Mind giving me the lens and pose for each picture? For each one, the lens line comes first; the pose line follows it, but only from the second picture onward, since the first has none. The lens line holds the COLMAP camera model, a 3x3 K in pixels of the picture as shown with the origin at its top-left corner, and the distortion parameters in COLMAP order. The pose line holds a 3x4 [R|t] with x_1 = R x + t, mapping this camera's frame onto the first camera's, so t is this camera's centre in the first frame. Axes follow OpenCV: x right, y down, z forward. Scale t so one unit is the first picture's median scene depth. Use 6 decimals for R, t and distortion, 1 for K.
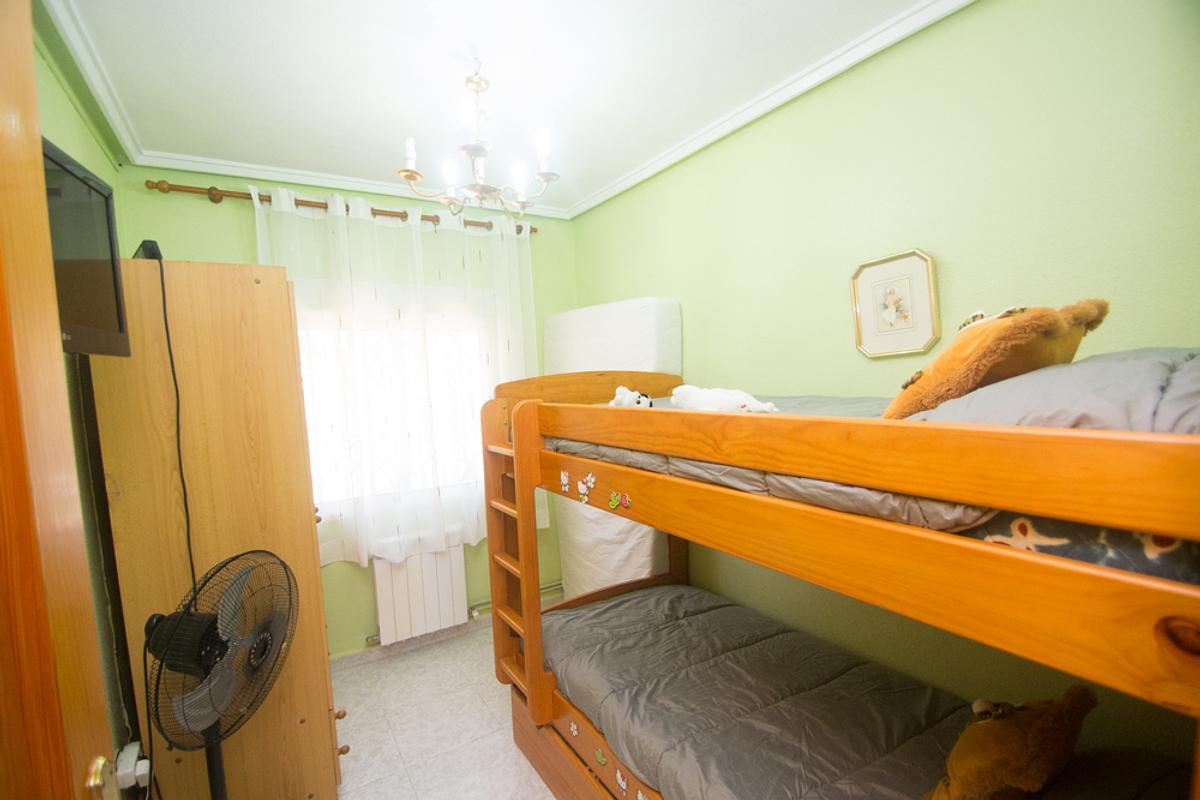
lens RADIAL K [[529.4, 0, 598.1], [0, 529.4, 421.5], [0, 0, 1]] dist [0.024071, -0.023620]
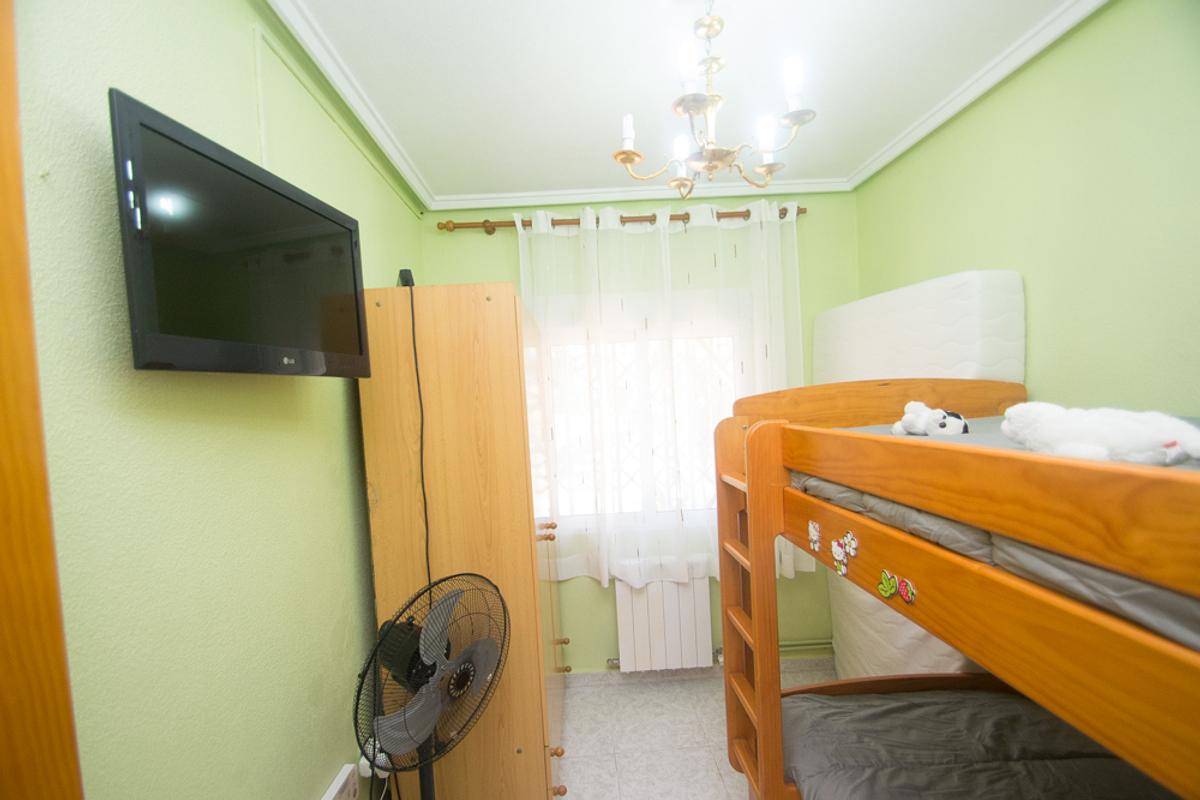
lens RADIAL K [[529.4, 0, 598.1], [0, 529.4, 421.5], [0, 0, 1]] dist [0.024071, -0.023620]
pose [[0.868283, 0.017085, -0.495774, 0.030870], [-0.025605, 0.999618, -0.010395, -0.022443], [0.495407, 0.021720, 0.868389, 0.195384]]
